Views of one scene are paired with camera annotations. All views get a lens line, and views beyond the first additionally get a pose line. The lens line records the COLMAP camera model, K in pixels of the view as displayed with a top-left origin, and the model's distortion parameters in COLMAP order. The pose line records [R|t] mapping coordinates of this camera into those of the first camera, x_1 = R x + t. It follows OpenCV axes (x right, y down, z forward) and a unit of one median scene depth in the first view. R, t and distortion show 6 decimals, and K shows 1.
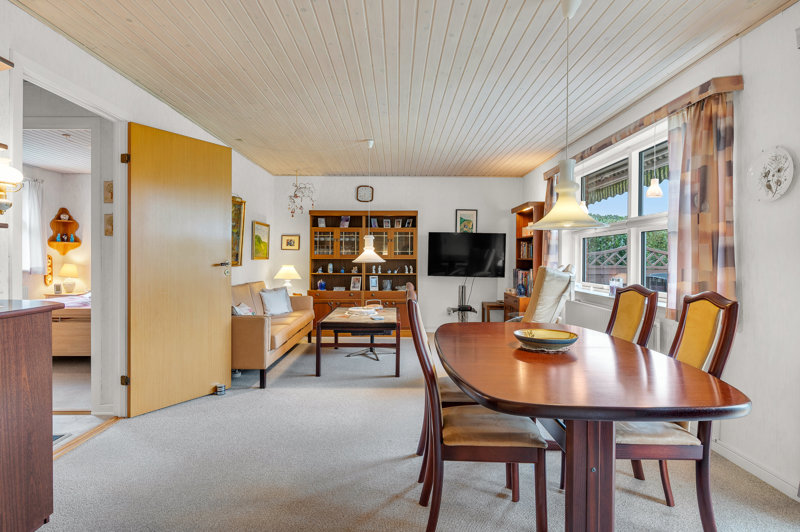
lens RADIAL K [[468.4, 0, 398.3], [0, 468.4, 263.2], [0, 0, 1]] dist [-0.004490, -0.001006]
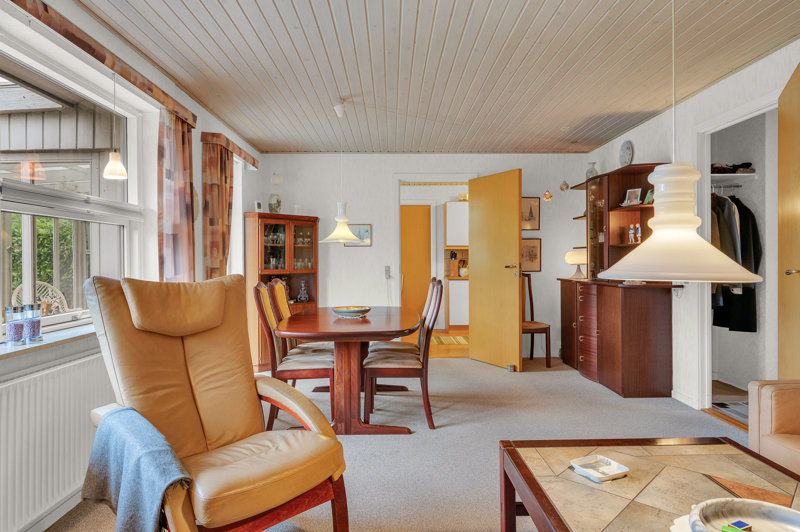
lens RADIAL K [[468.4, 0, 400.2], [0, 468.4, 262.5], [0, 0, 1]] dist [-0.004490, -0.001006]
pose [[-0.999996, -0.000059, -0.002958, 0.129326], [-0.000085, 0.999959, 0.009028, -0.017963], [0.002957, 0.009028, -0.999955, 2.183633]]
